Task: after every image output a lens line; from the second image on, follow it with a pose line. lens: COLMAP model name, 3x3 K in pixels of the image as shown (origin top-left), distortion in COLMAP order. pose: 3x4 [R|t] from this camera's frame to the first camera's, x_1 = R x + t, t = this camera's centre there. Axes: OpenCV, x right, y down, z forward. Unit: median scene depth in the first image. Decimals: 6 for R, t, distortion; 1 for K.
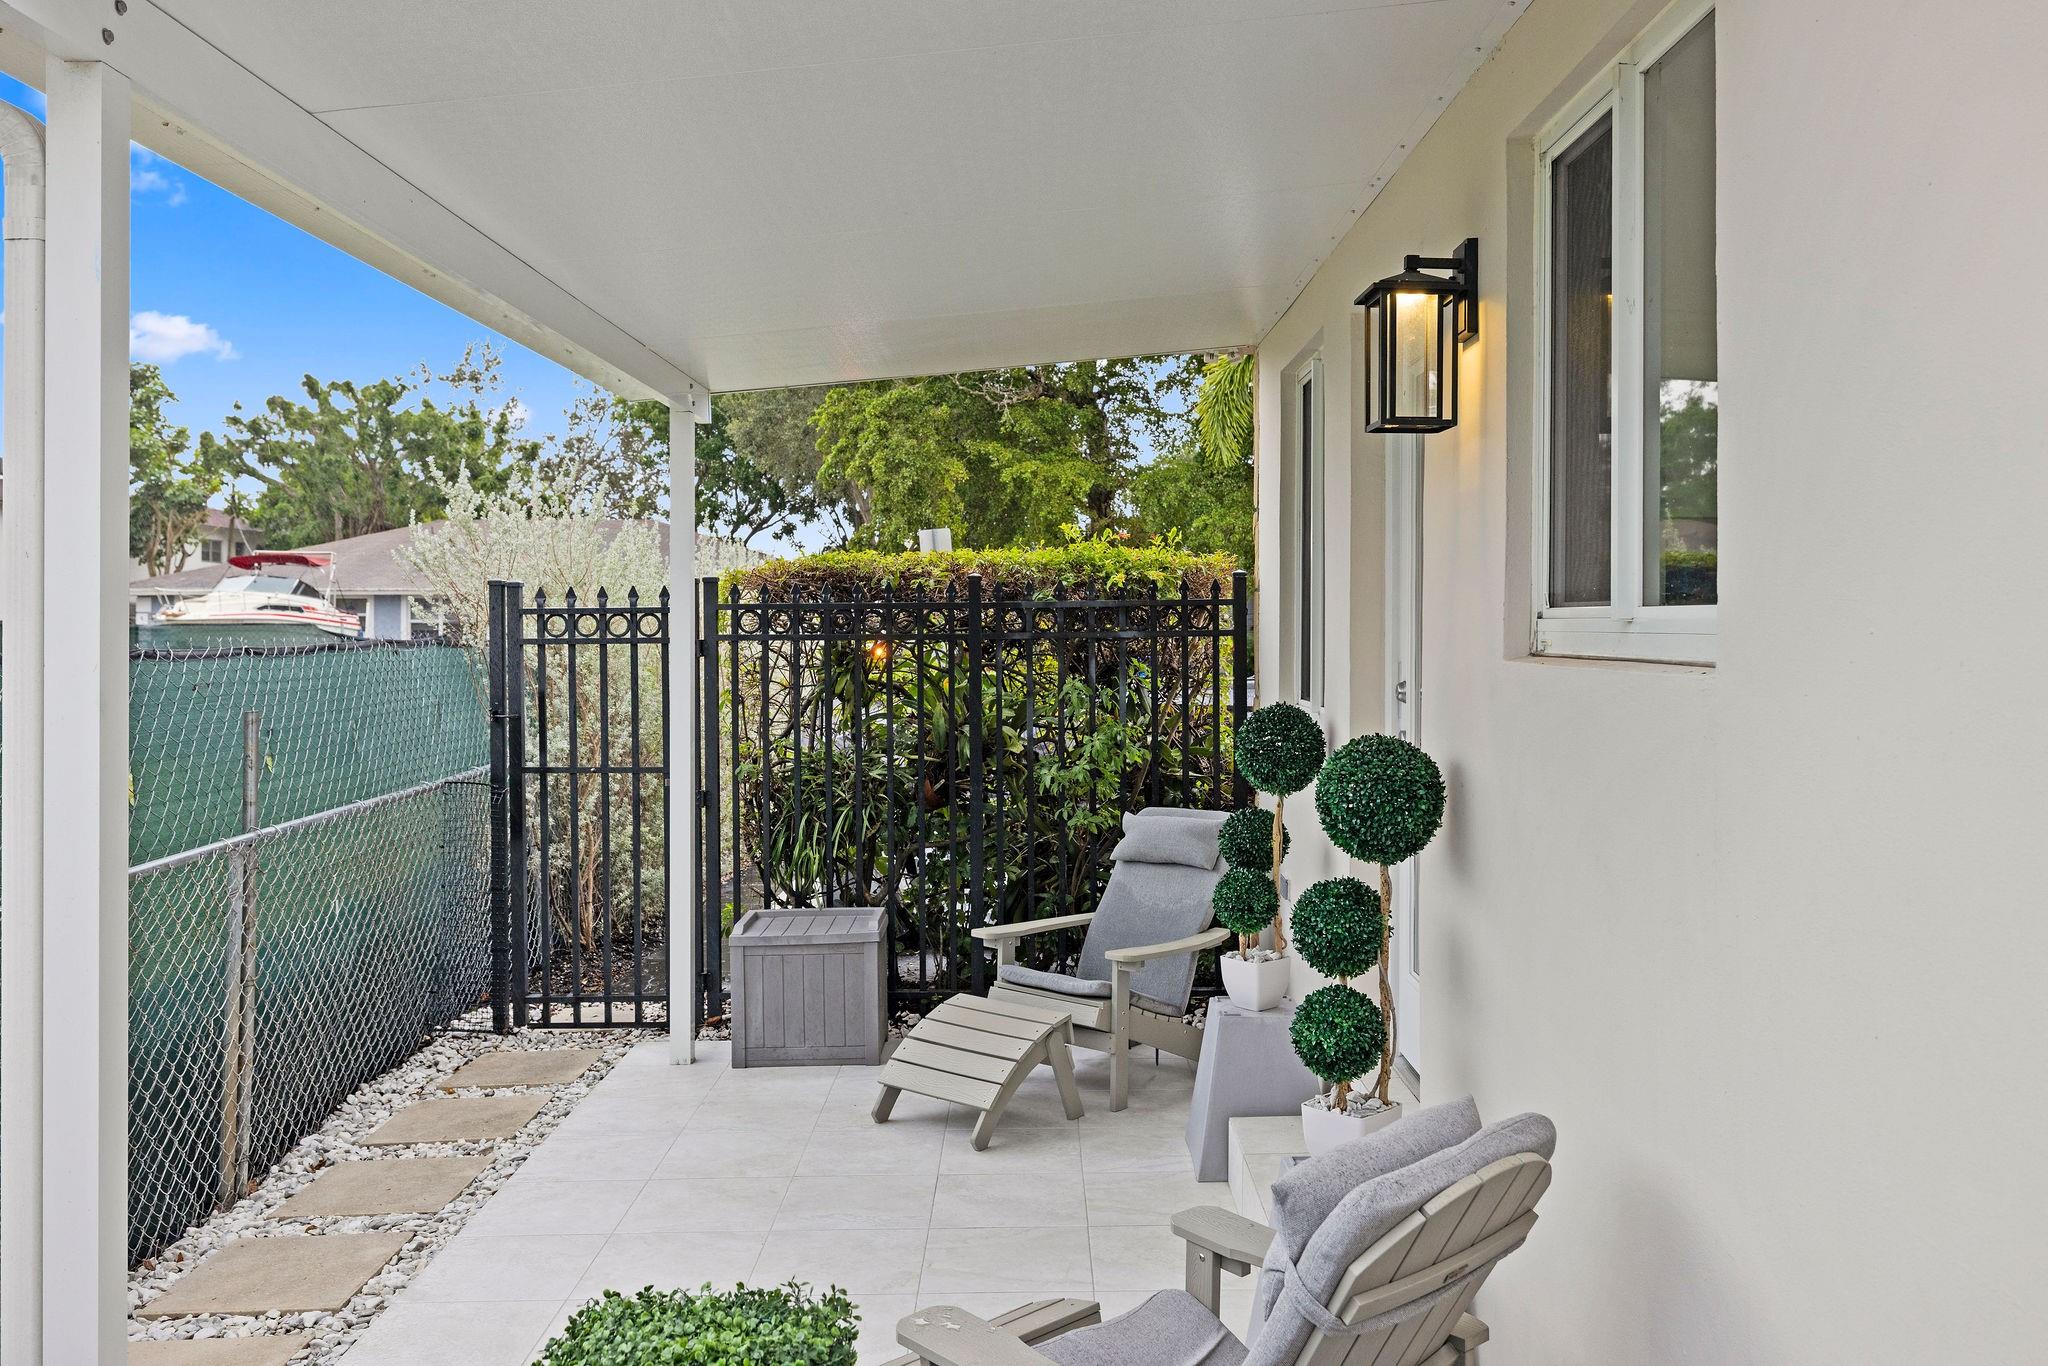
lens RADIAL K [[1672.0, 0, 1017.3], [0, 1672.0, 603.1], [0, 0, 1]] dist [-0.012663, 0.017635]
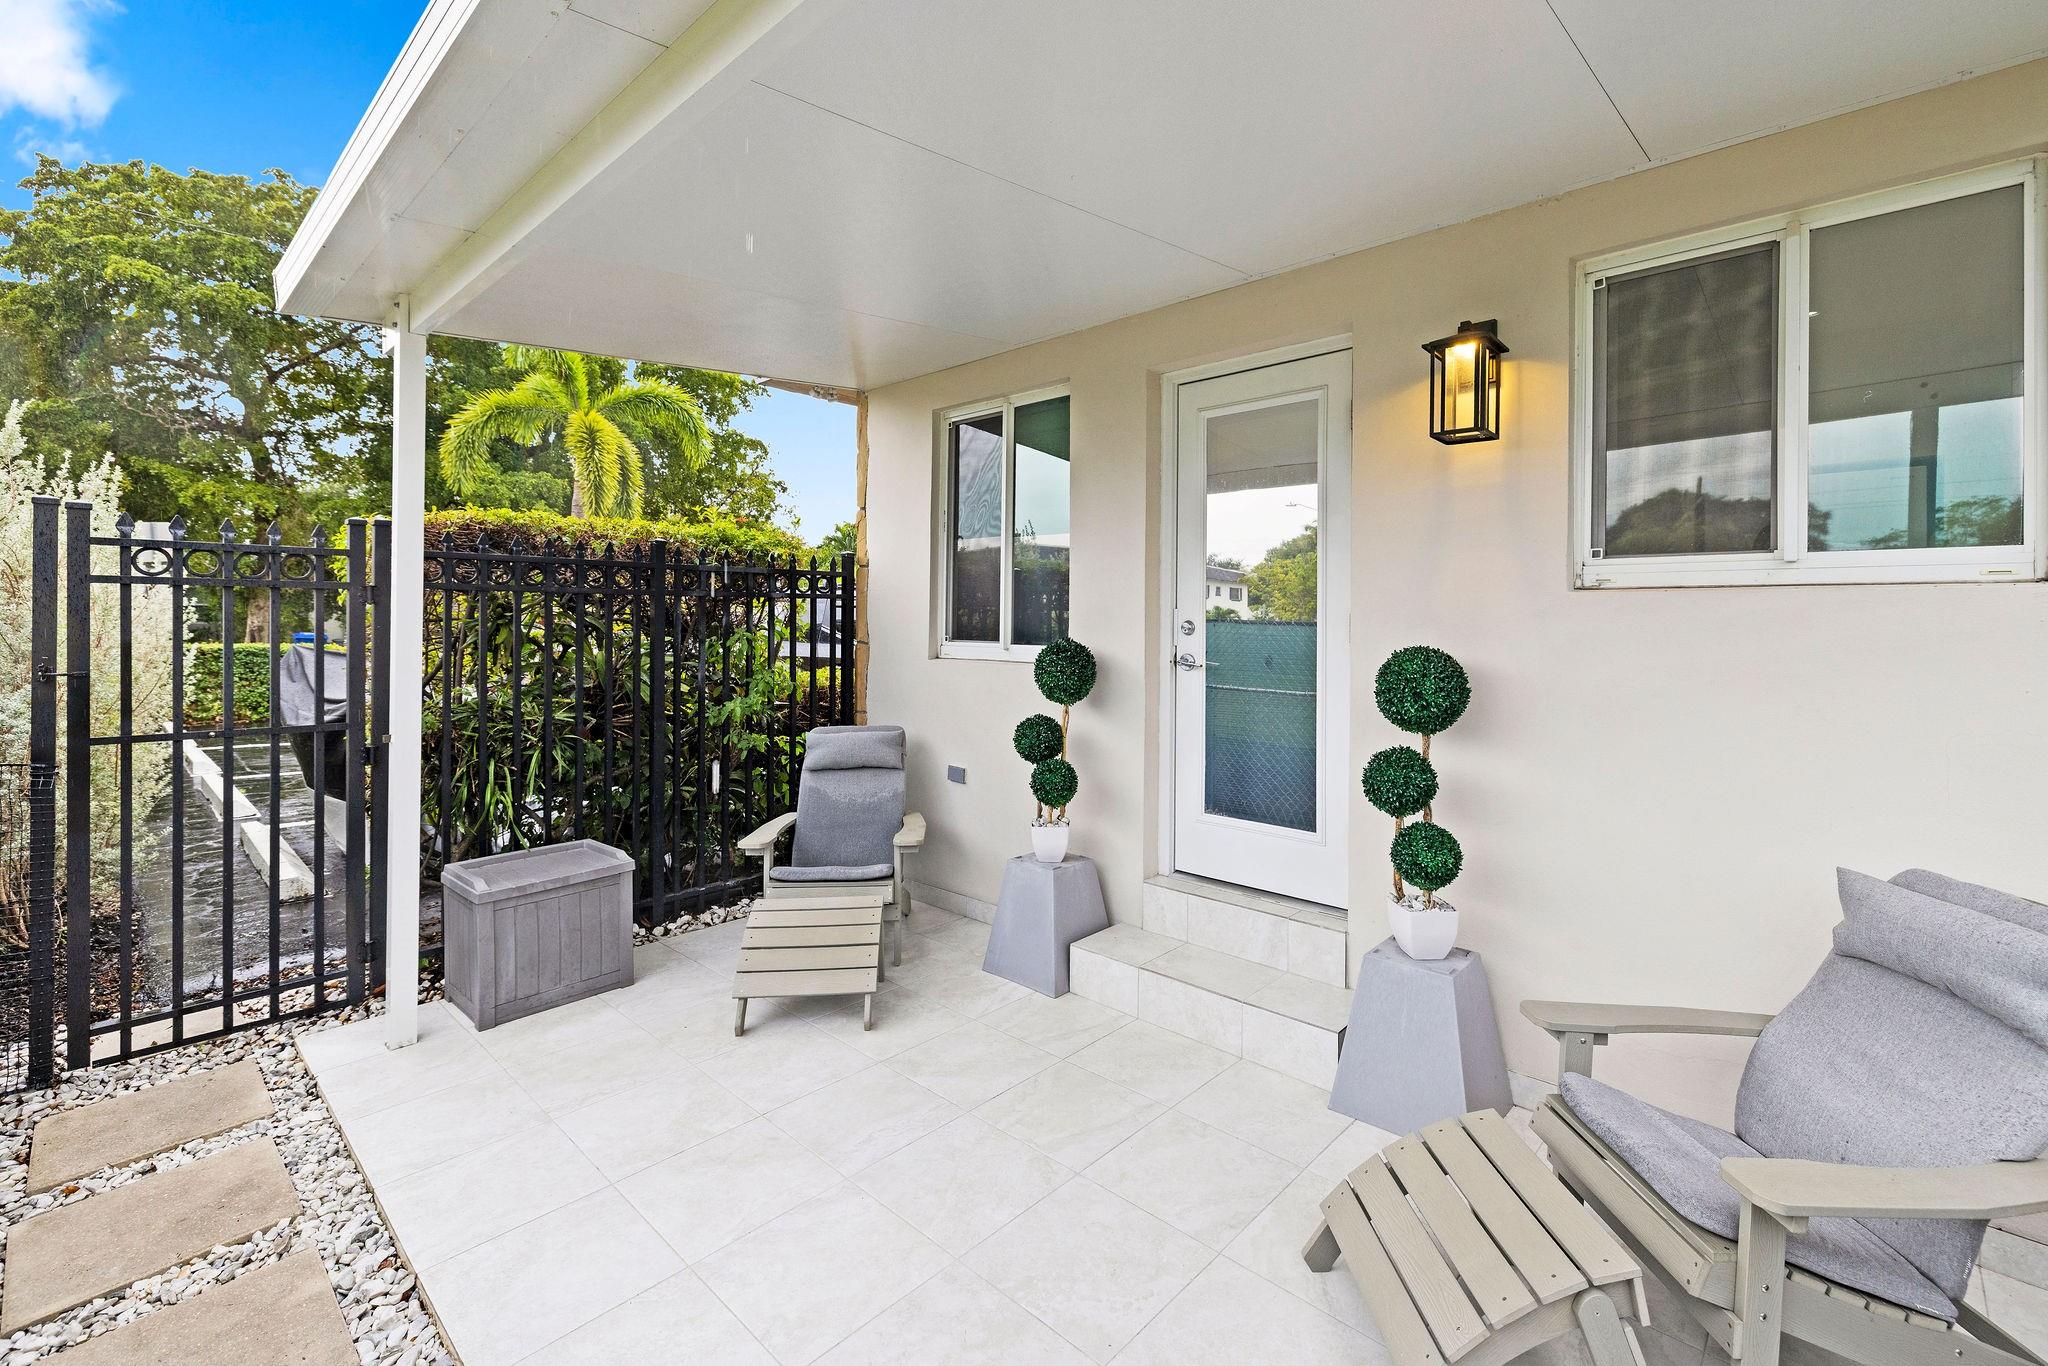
lens RADIAL K [[902.4, 0, 1031.9], [0, 902.4, 620.2], [0, 0, 1]] dist [0.001719, -0.000964]
pose [[0.669908, 0.014615, 0.742300, -0.379680], [-0.020640, 0.999786, -0.001057, 0.041089], [-0.742157, -0.014613, 0.670067, 0.464699]]
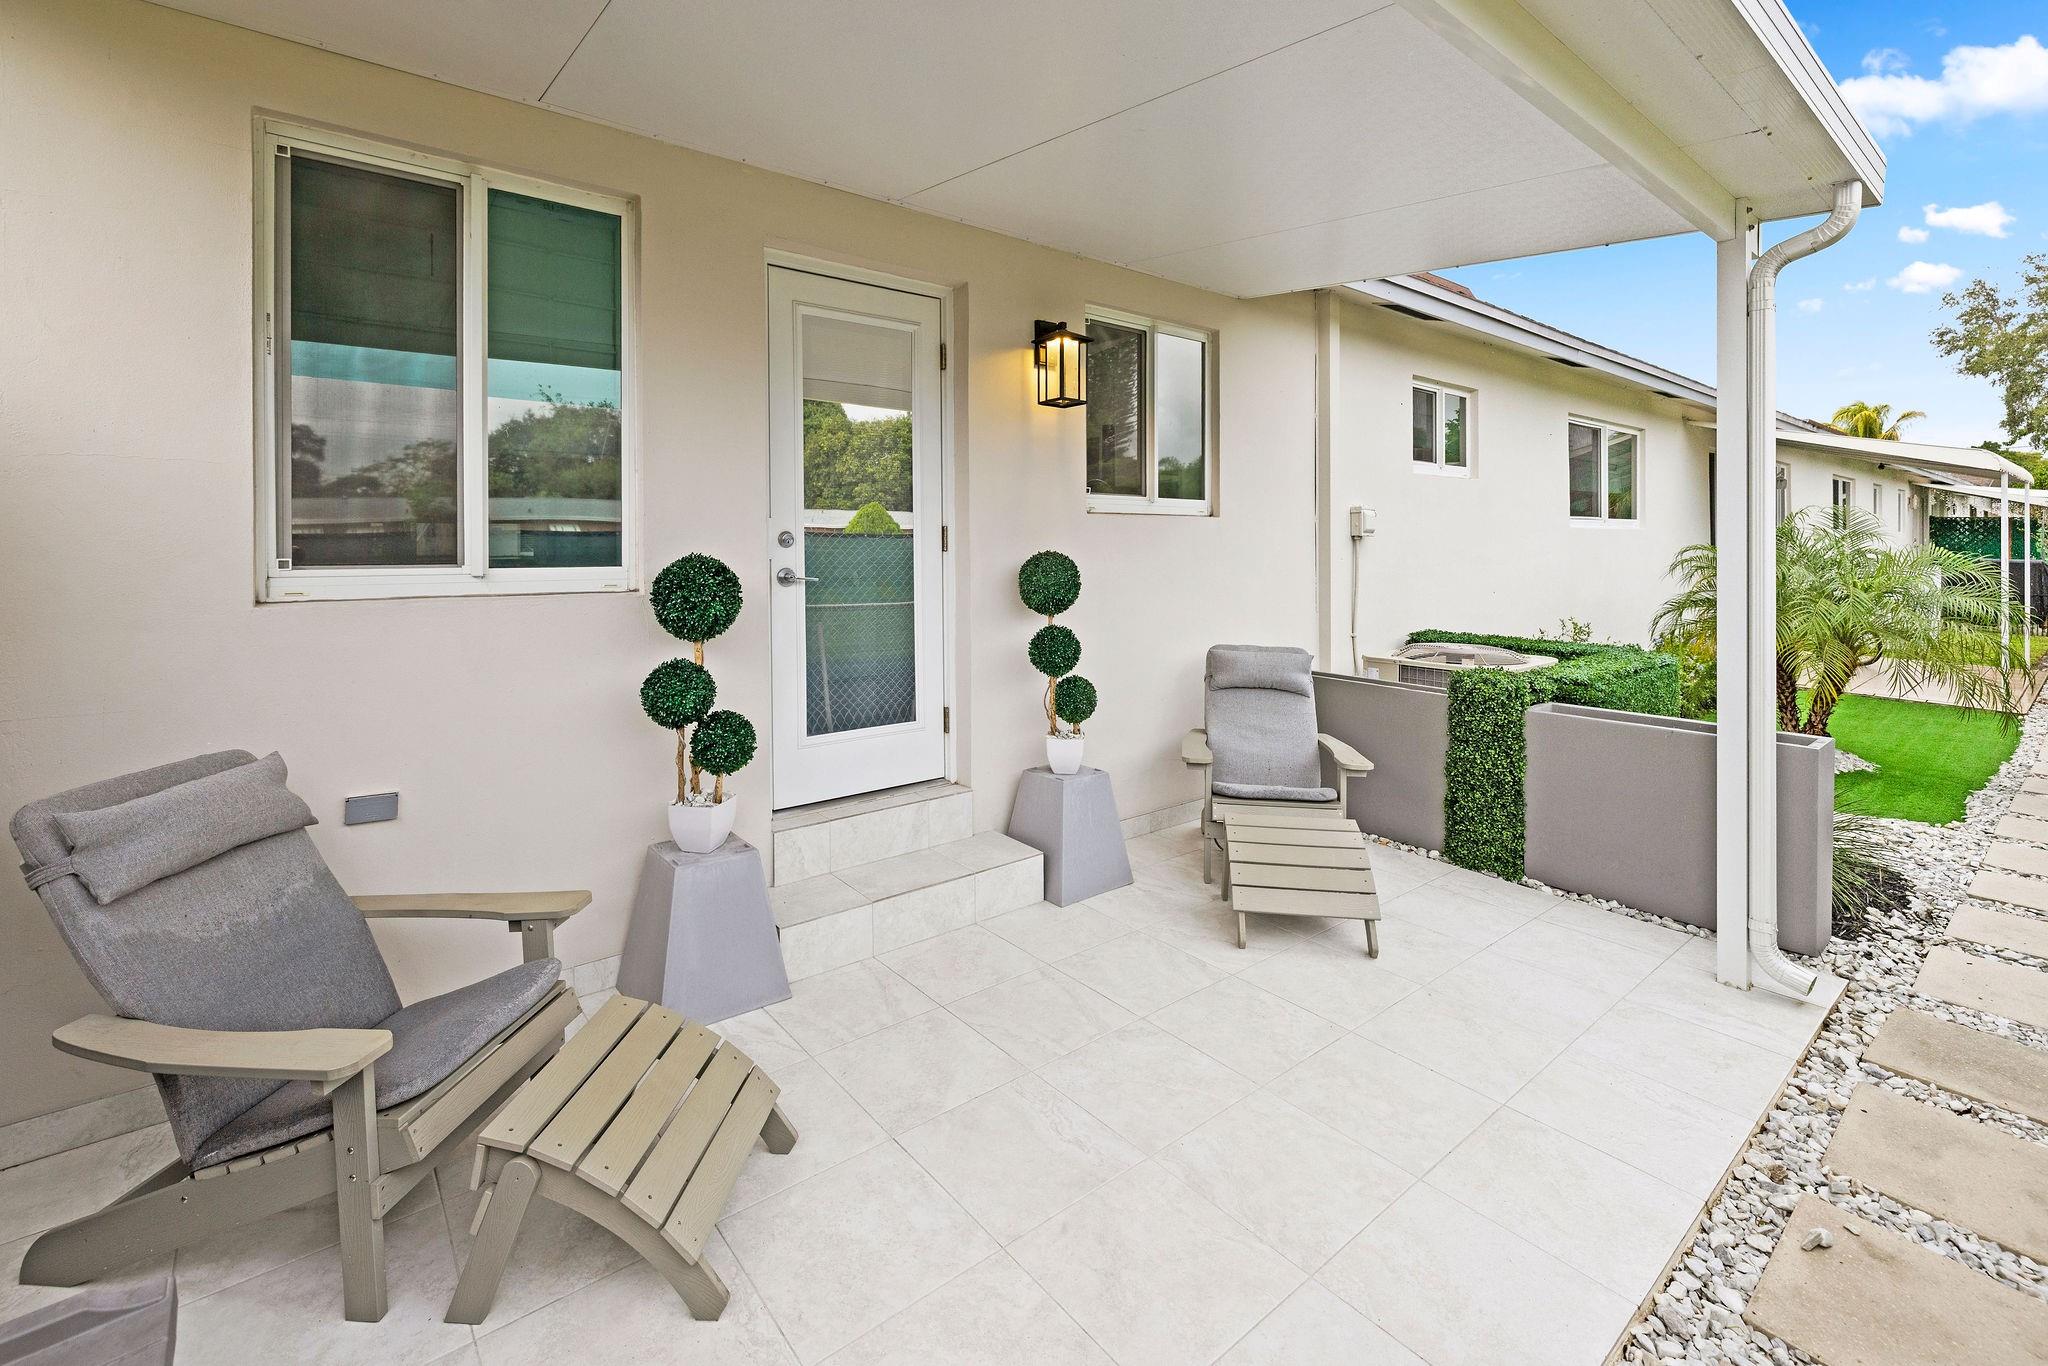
lens RADIAL K [[902.4, 0, 1028.2], [0, 902.4, 551.5], [0, 0, 1]] dist [0.001719, -0.000964]
pose [[-0.647193, 0.002066, 0.762323, -0.374057], [0.000366, 0.999997, -0.002400, 0.052844], [-0.762326, -0.001274, -0.647192, 1.090016]]
